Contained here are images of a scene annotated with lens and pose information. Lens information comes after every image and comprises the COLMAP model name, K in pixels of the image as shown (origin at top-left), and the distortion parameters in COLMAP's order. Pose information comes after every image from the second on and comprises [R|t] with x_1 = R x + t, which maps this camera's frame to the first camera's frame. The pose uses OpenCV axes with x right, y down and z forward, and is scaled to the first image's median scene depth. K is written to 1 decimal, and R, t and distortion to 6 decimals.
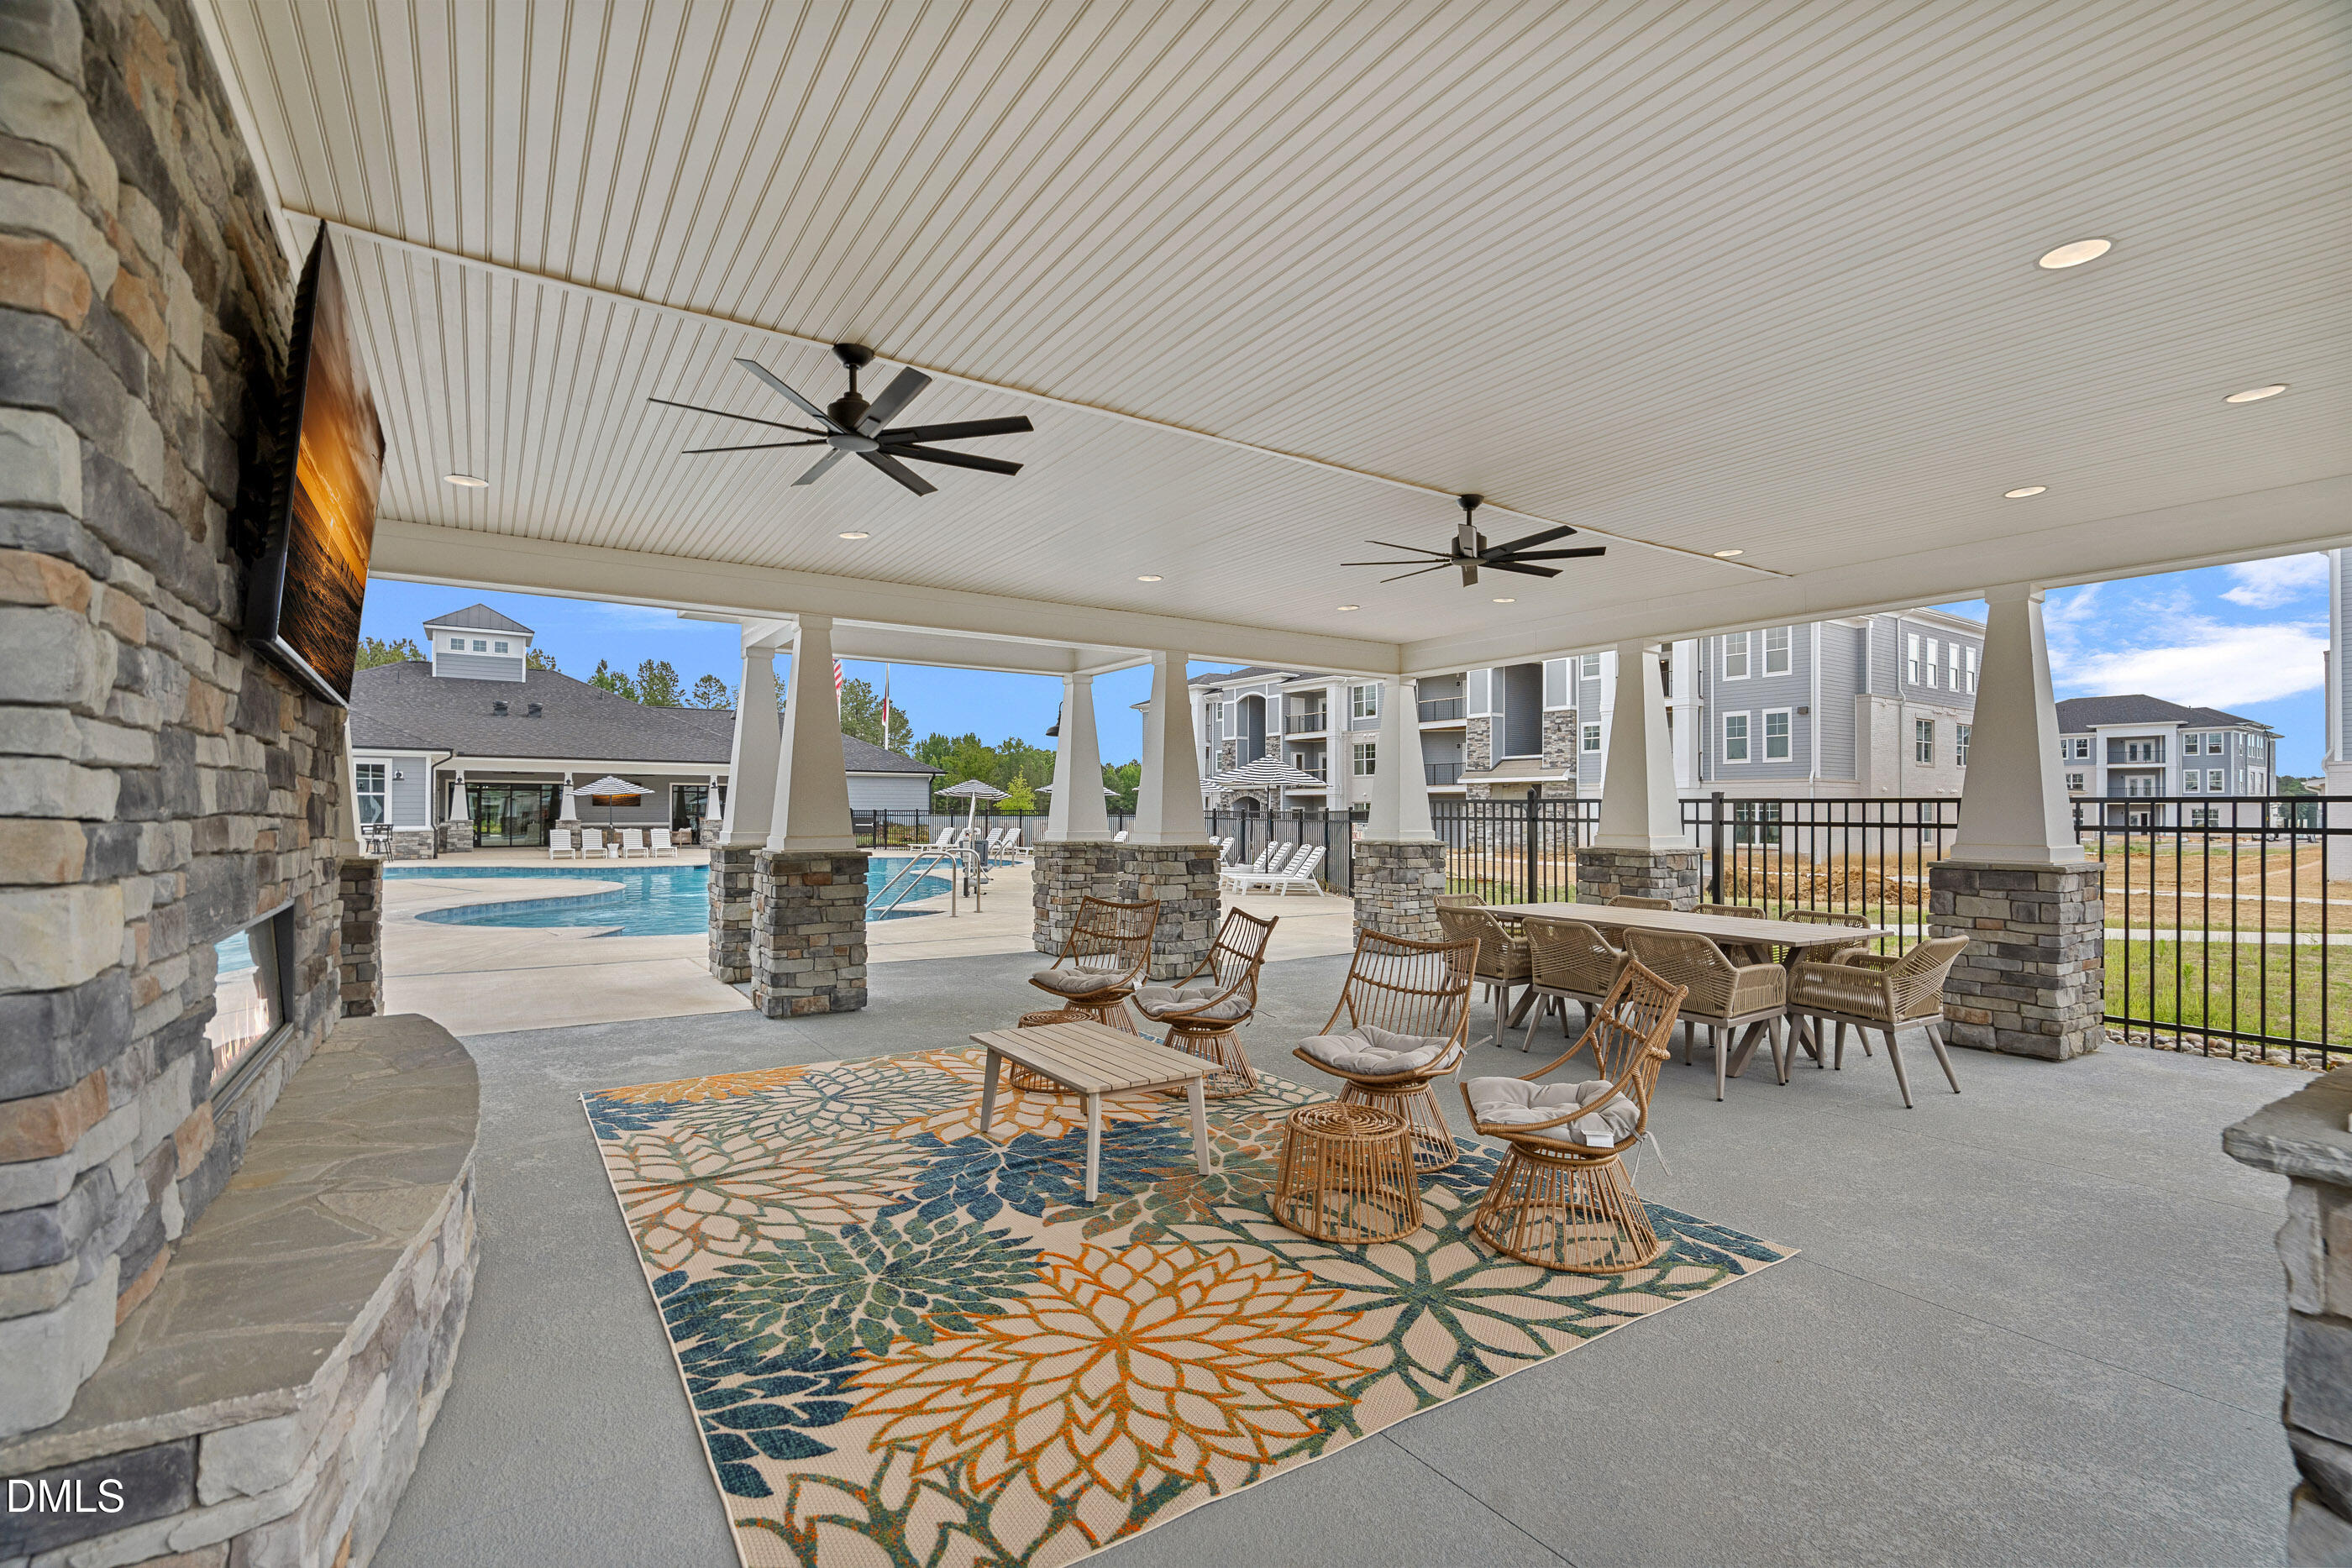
lens RADIAL K [[1055.8, 0, 1178.0], [0, 1055.8, 795.7], [0, 0, 1]] dist [-0.001086, -0.000033]
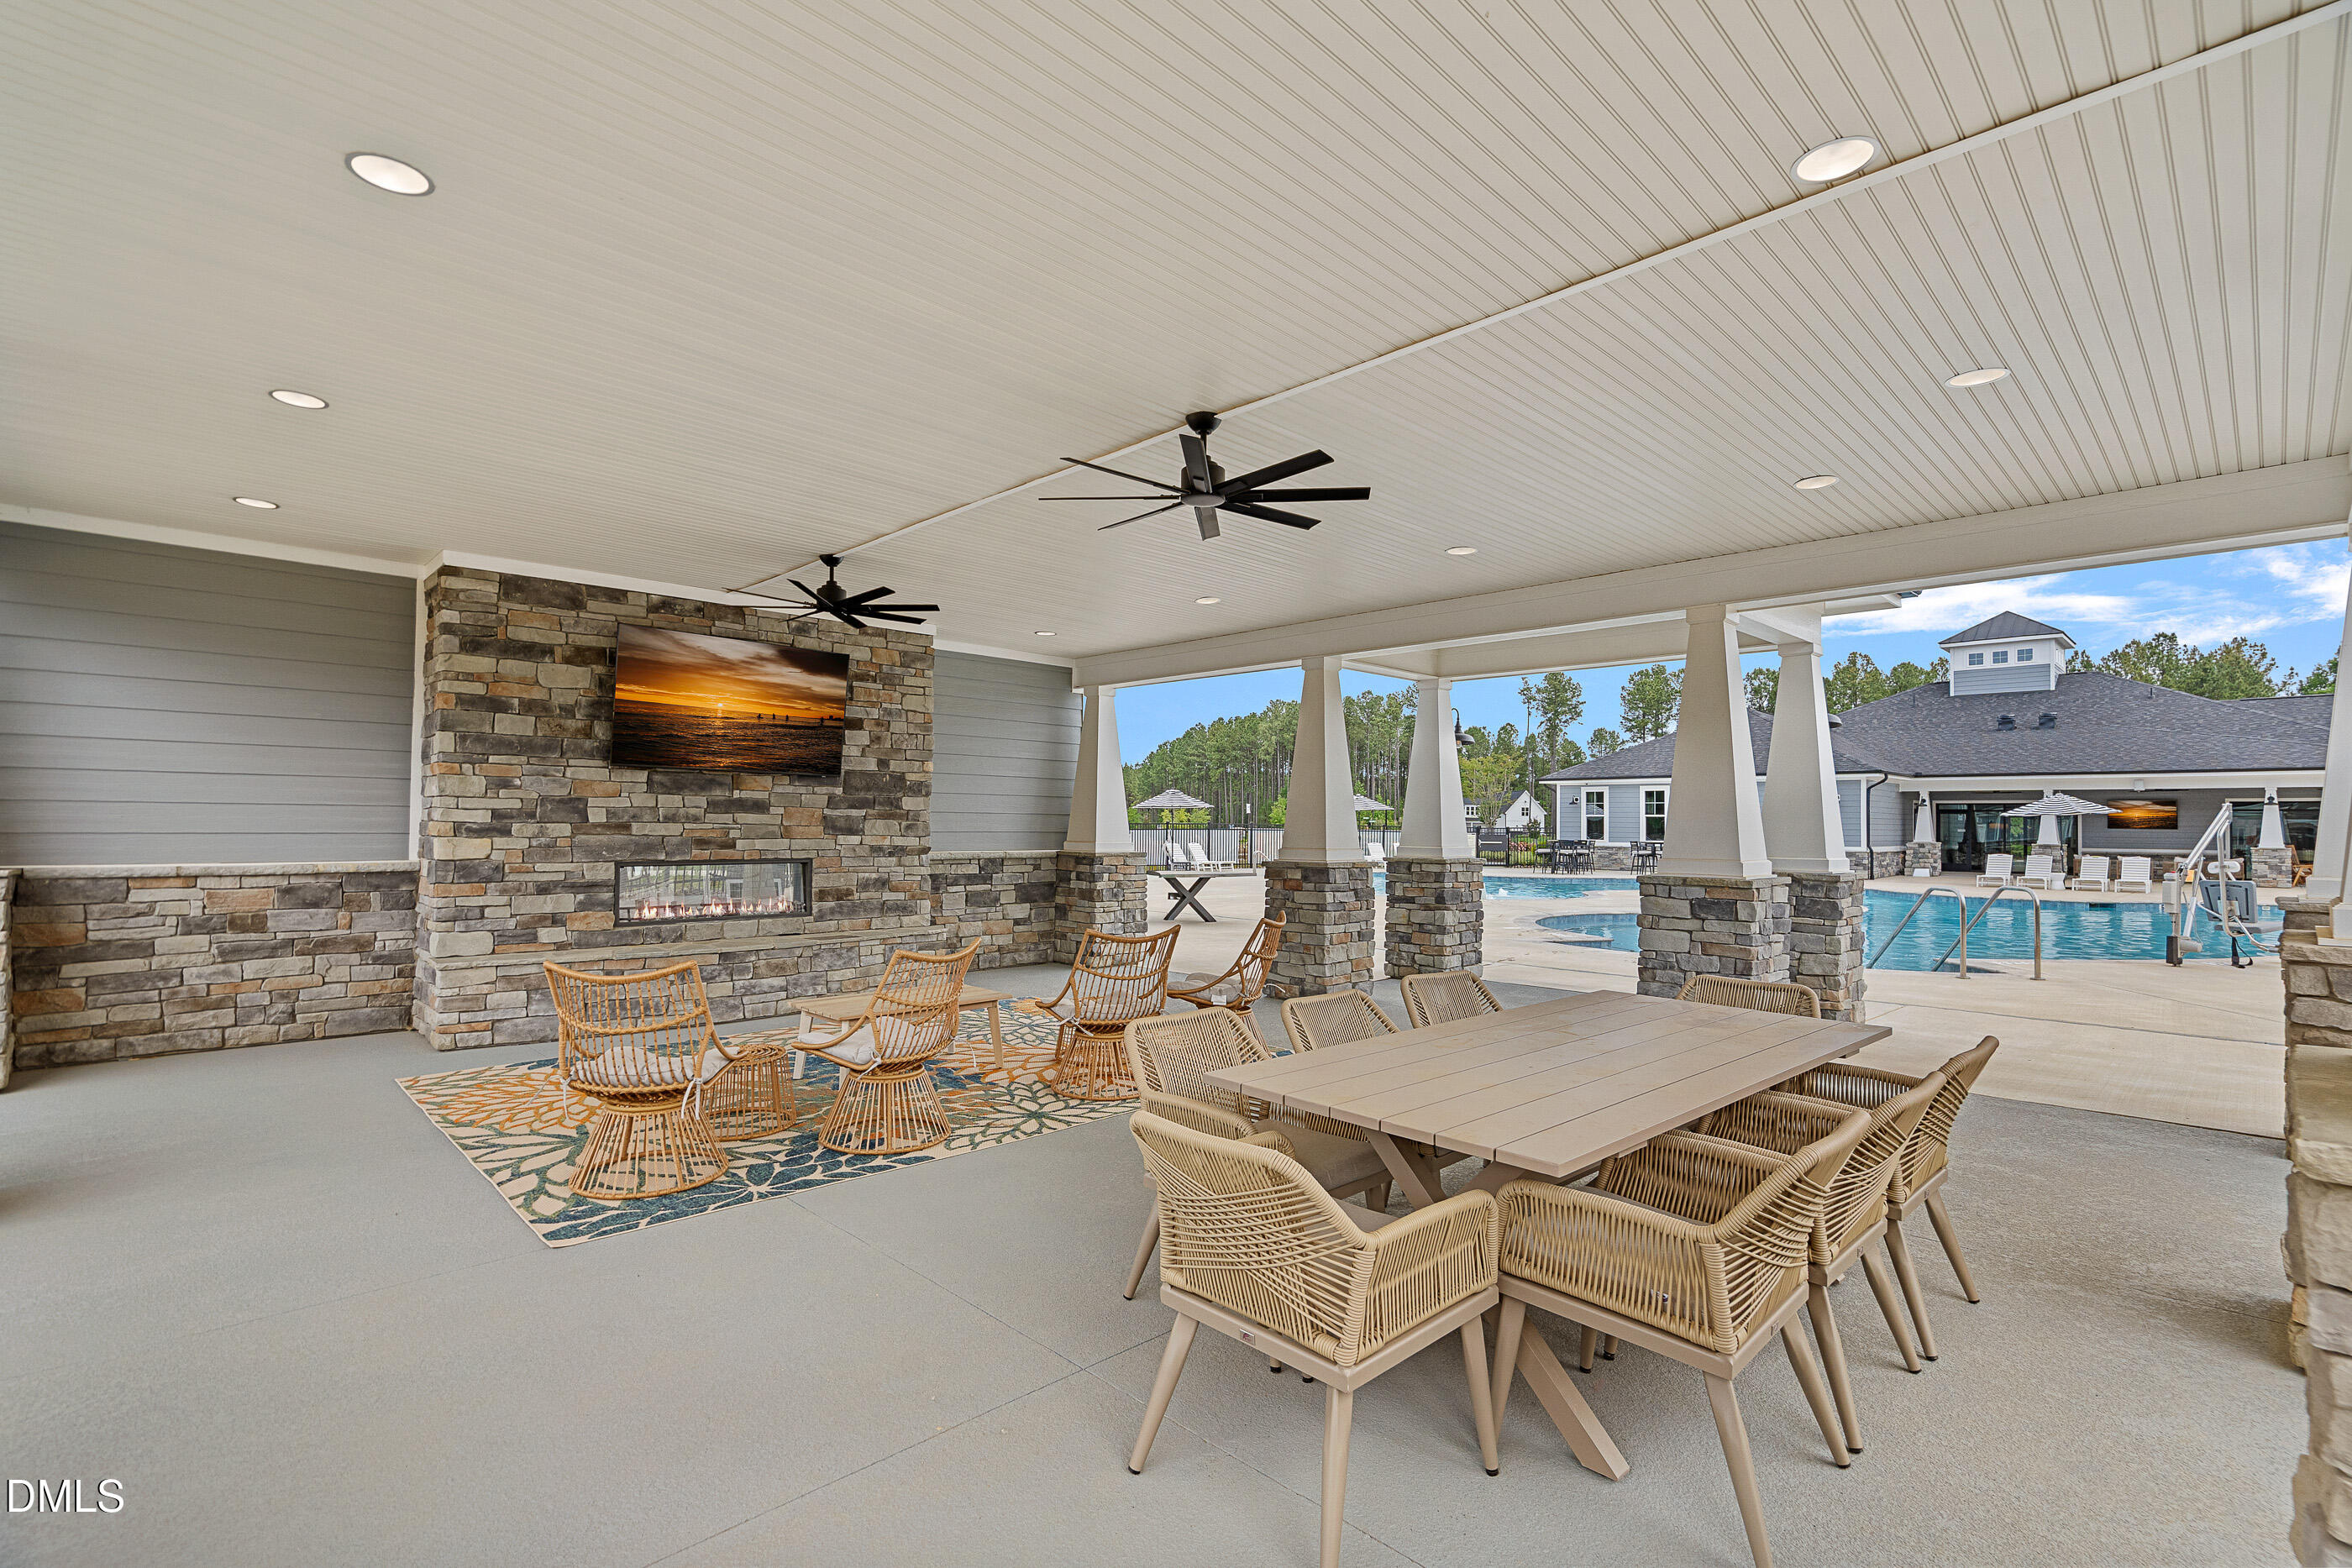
lens RADIAL K [[1083.3, 0, 1186.8], [0, 1083.3, 769.5], [0, 0, 1]] dist [-0.001251, 0.000142]
pose [[0.194783, -0.050619, -0.979539, 1.141457], [0.005684, 0.998709, -0.050480, 0.016063], [0.980830, 0.004265, 0.194819, 0.904169]]
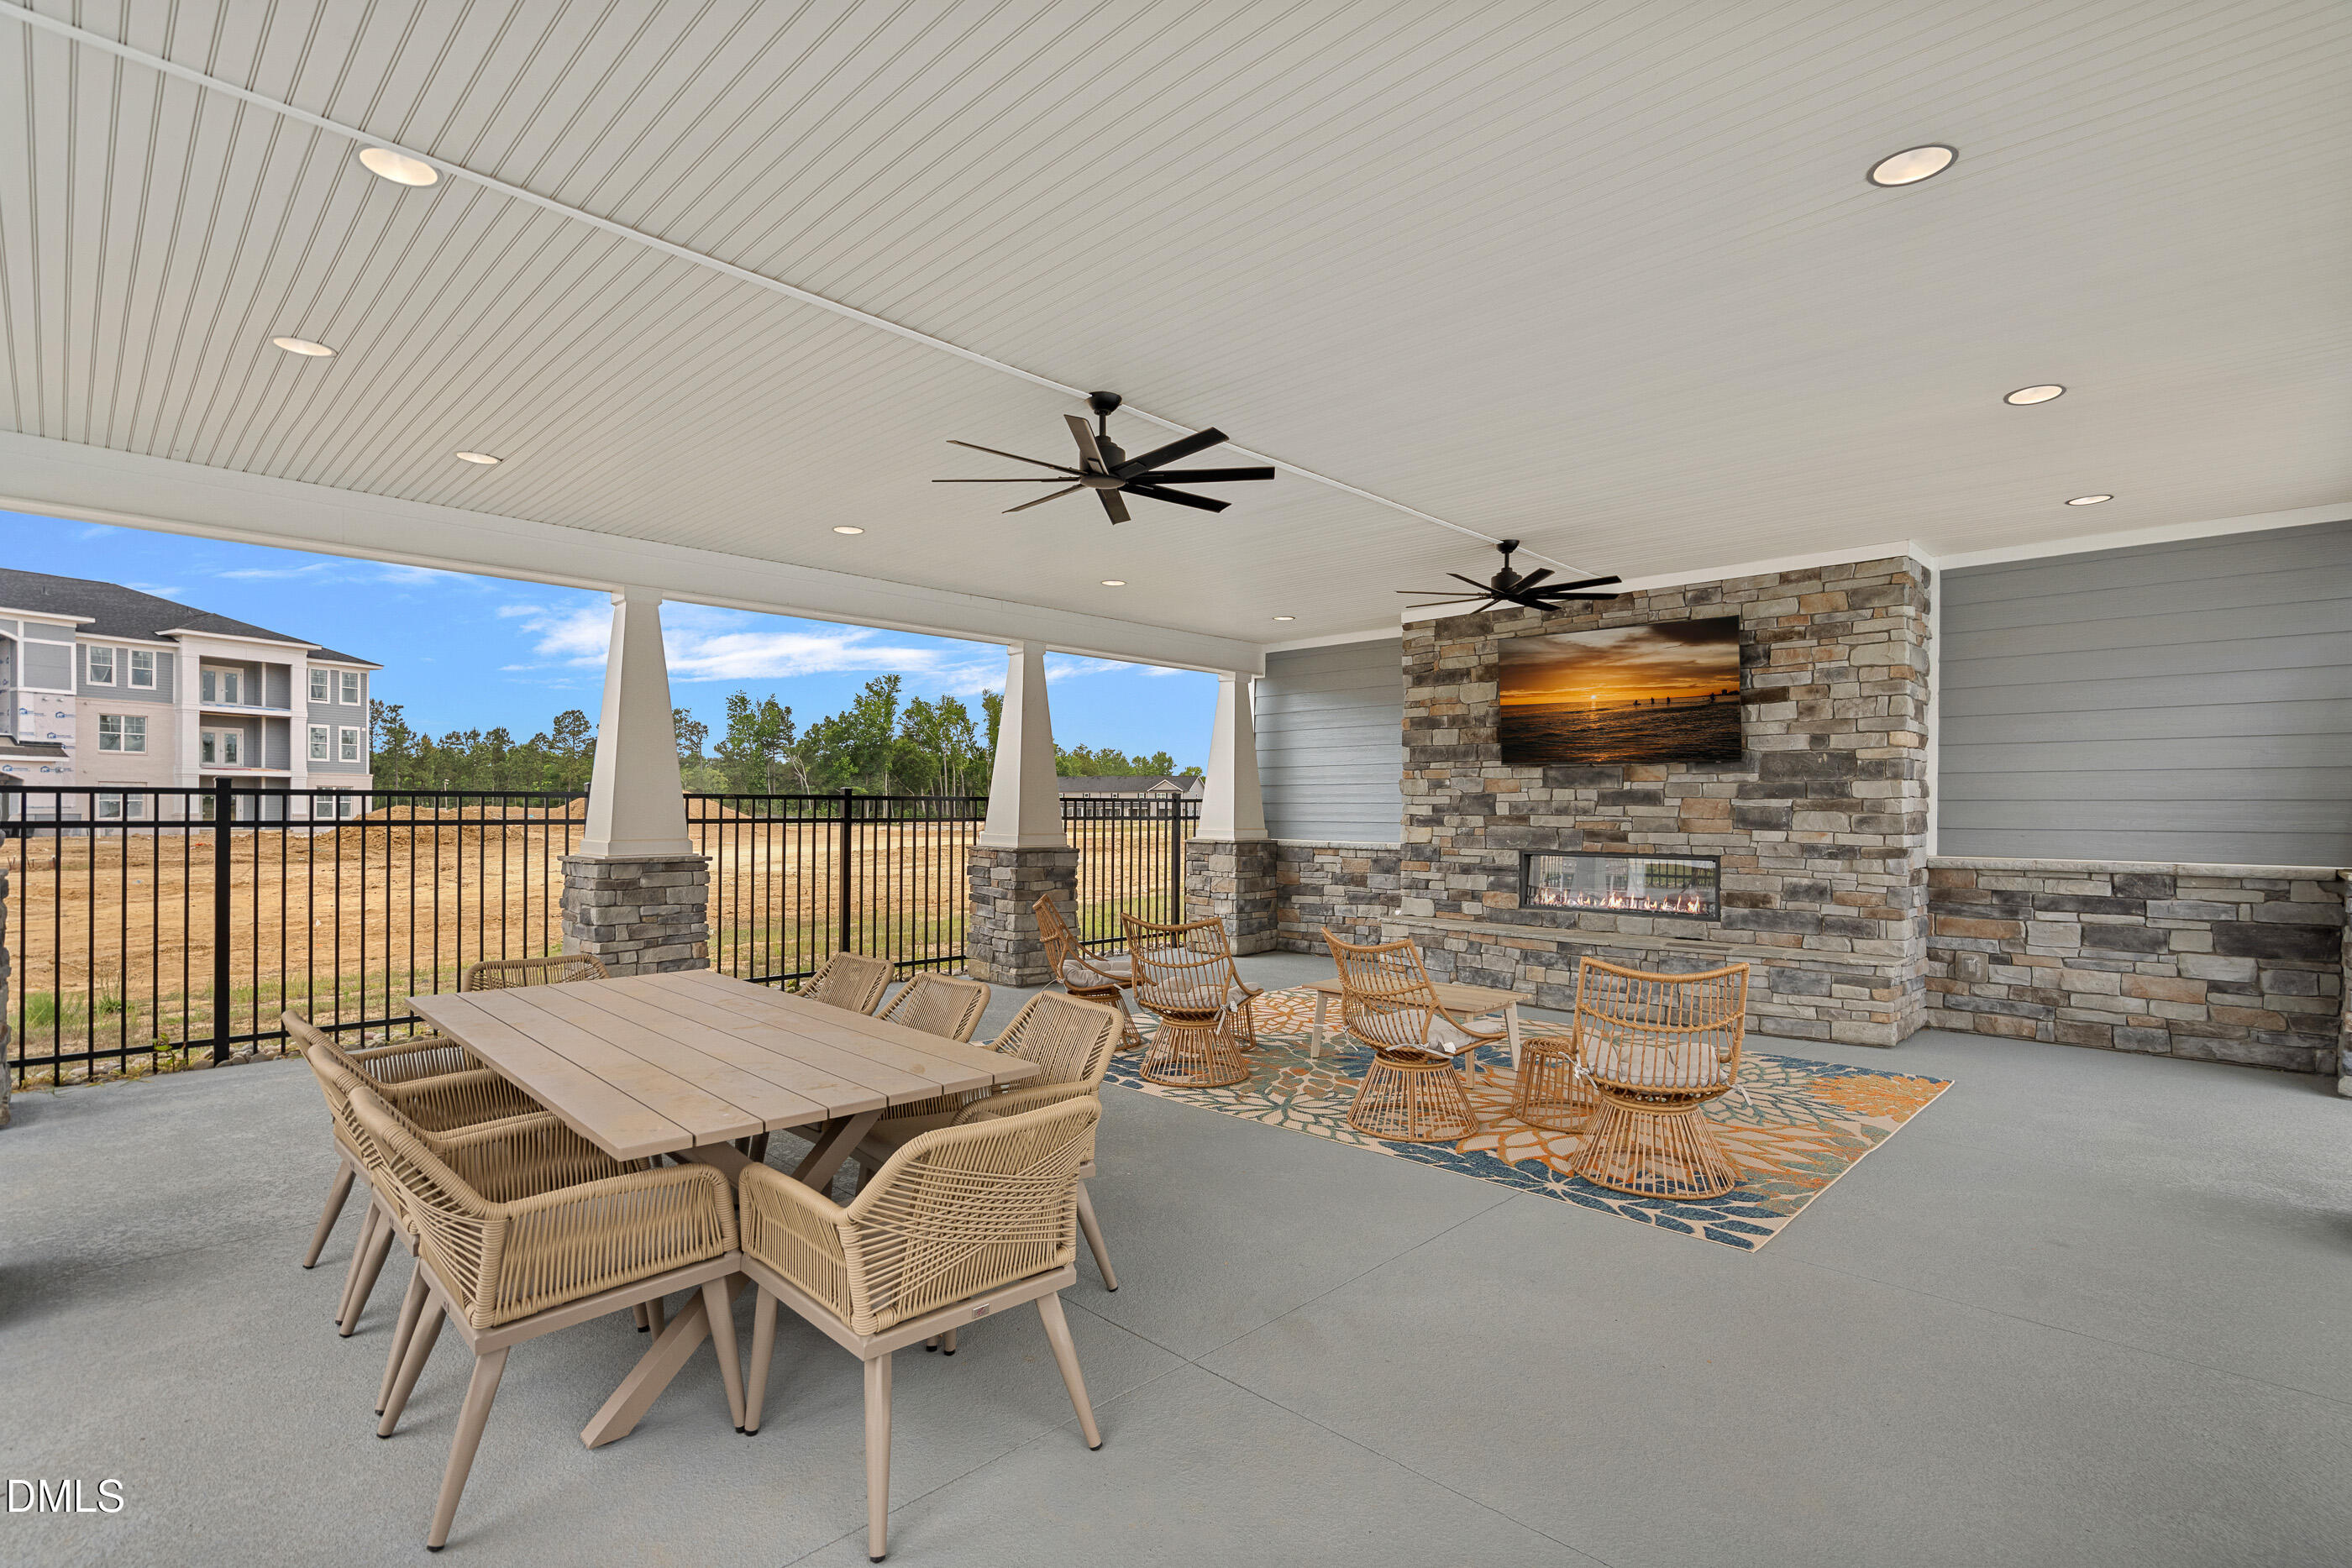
lens RADIAL K [[1092.0, 0, 1176.0], [0, 1092.0, 784.0], [0, 0, 1]] dist [-0.001998, -0.000145]
pose [[-0.976920, -0.012835, -0.213220, 0.427409], [-0.004948, 0.999285, -0.037480, 0.026897], [0.213549, -0.035560, -0.976285, 1.929405]]
